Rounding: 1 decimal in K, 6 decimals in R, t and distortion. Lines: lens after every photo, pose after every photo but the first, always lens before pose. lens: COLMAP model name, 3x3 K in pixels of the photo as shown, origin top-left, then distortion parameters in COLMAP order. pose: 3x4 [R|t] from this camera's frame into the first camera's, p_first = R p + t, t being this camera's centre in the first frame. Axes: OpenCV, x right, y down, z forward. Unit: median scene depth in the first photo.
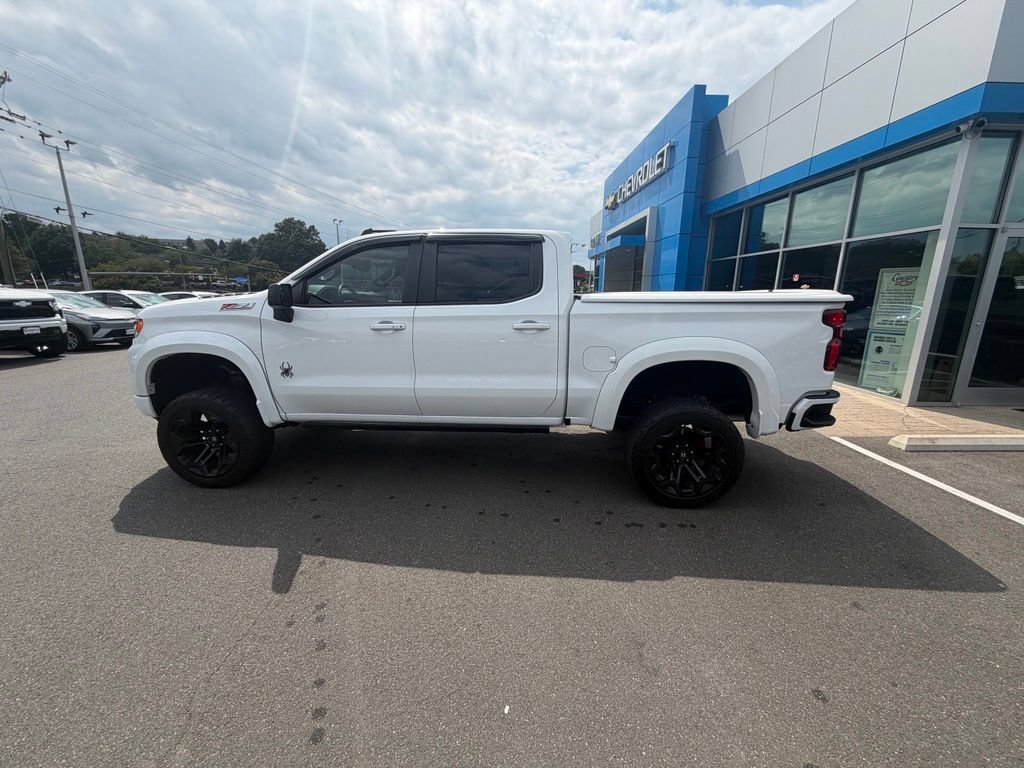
lens RADIAL K [[412.8, 0, 507.5], [0, 412.8, 391.7], [0, 0, 1]] dist [0.001163, 0.000028]
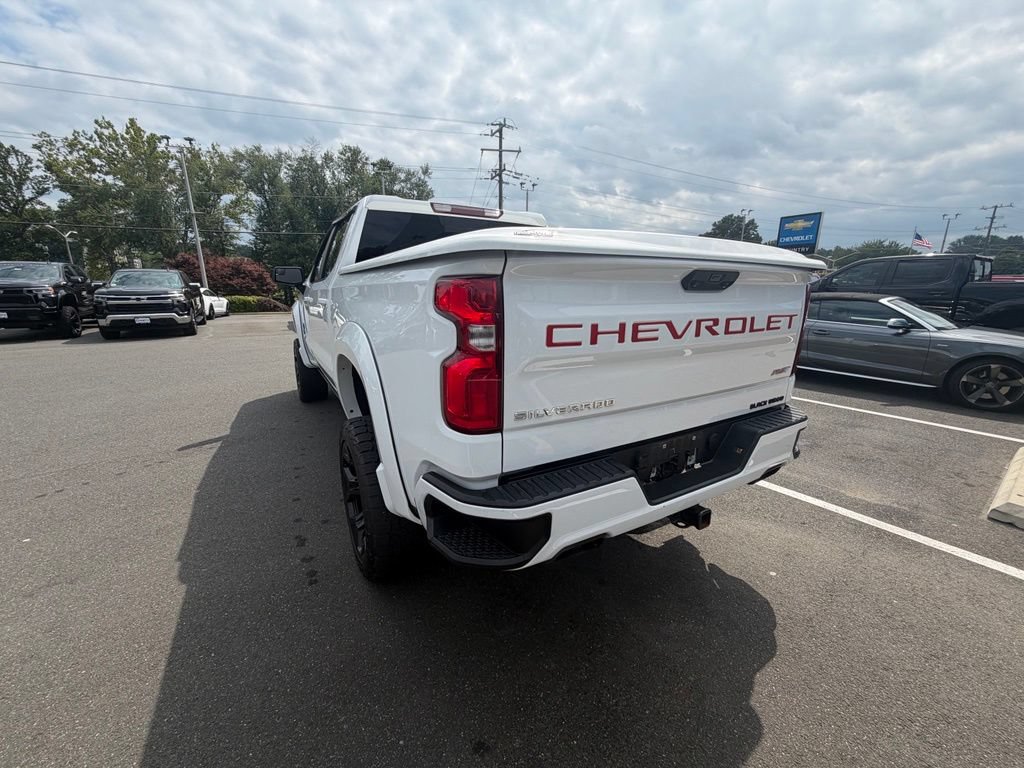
lens RADIAL K [[415.2, 0, 517.2], [0, 415.2, 383.8], [0, 0, 1]] dist [-0.000488, -0.000023]
pose [[0.571035, 0.180141, -0.800917, 0.057202], [-0.192045, 0.977869, 0.083017, -0.006657], [0.798147, 0.106407, 0.592992, 0.040402]]
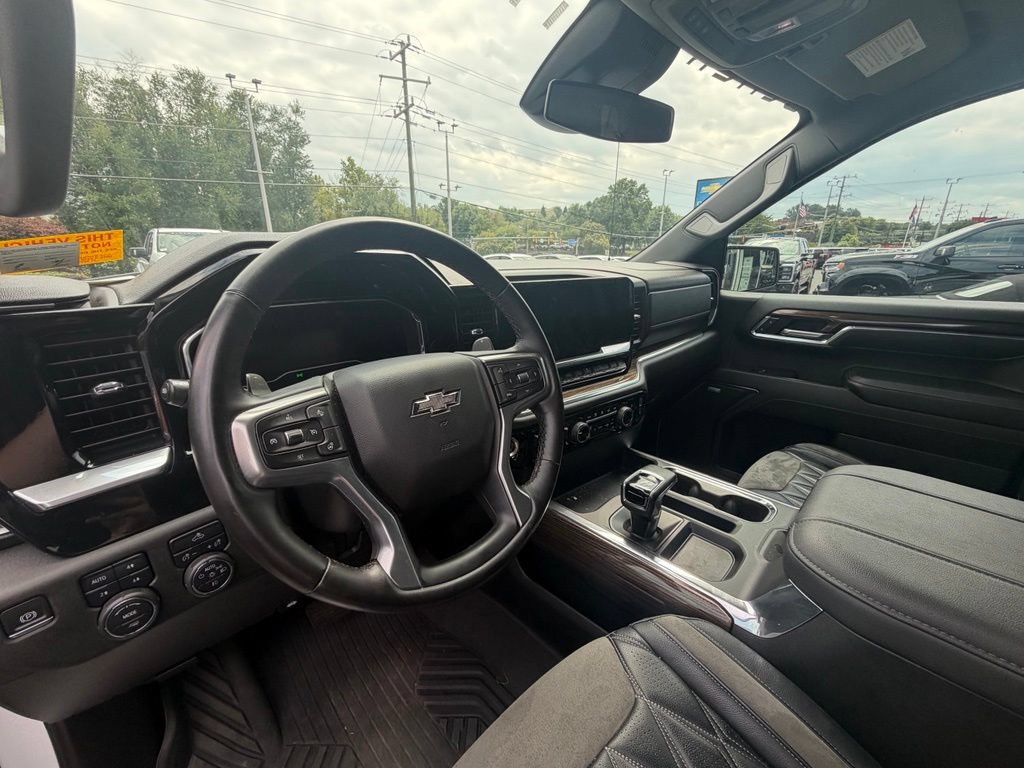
lens RADIAL K [[398.7, 0, 513.7], [0, 398.7, 391.7], [0, 0, 1]] dist [-0.013917, -0.000222]
pose [[0.758928, 0.208473, -0.616902, -0.016584], [-0.145872, 0.977719, 0.150951, -0.012620], [0.634626, -0.024573, 0.772428, 0.053499]]
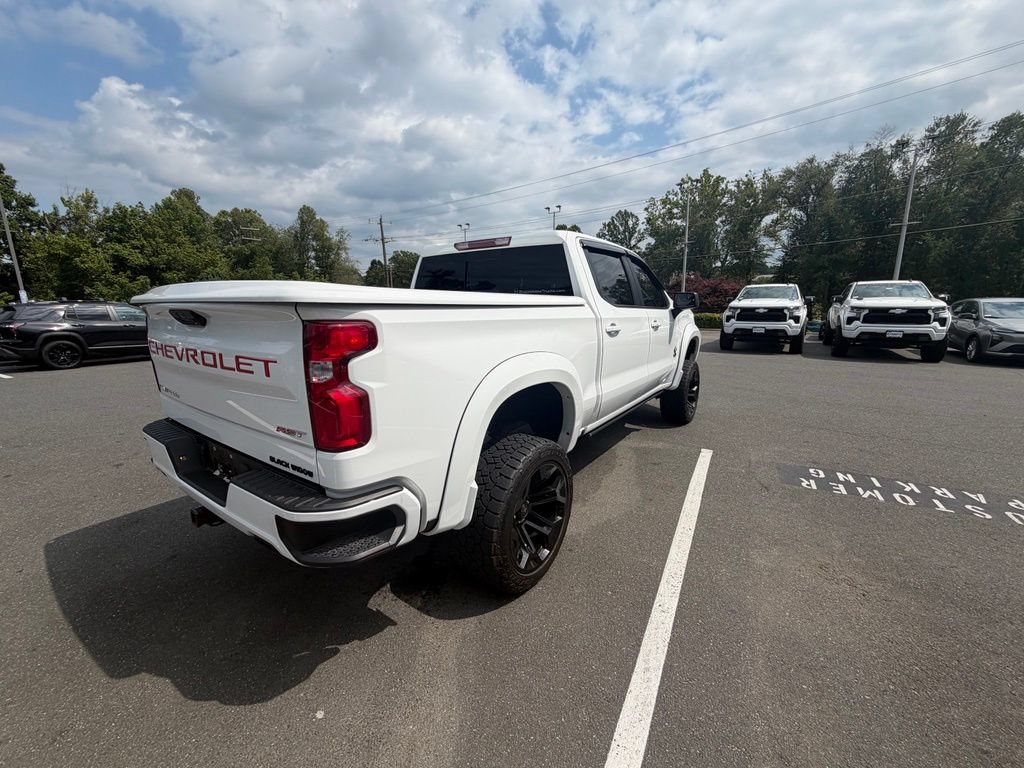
lens RADIAL K [[417.5, 0, 506.6], [0, 417.5, 385.9], [0, 0, 1]] dist [0.002153, -0.000389]
pose [[-0.539781, 0.157303, -0.826978, 0.056121], [-0.193671, 0.932828, 0.303849, -0.021781], [0.819224, 0.324173, -0.473058, 0.098113]]
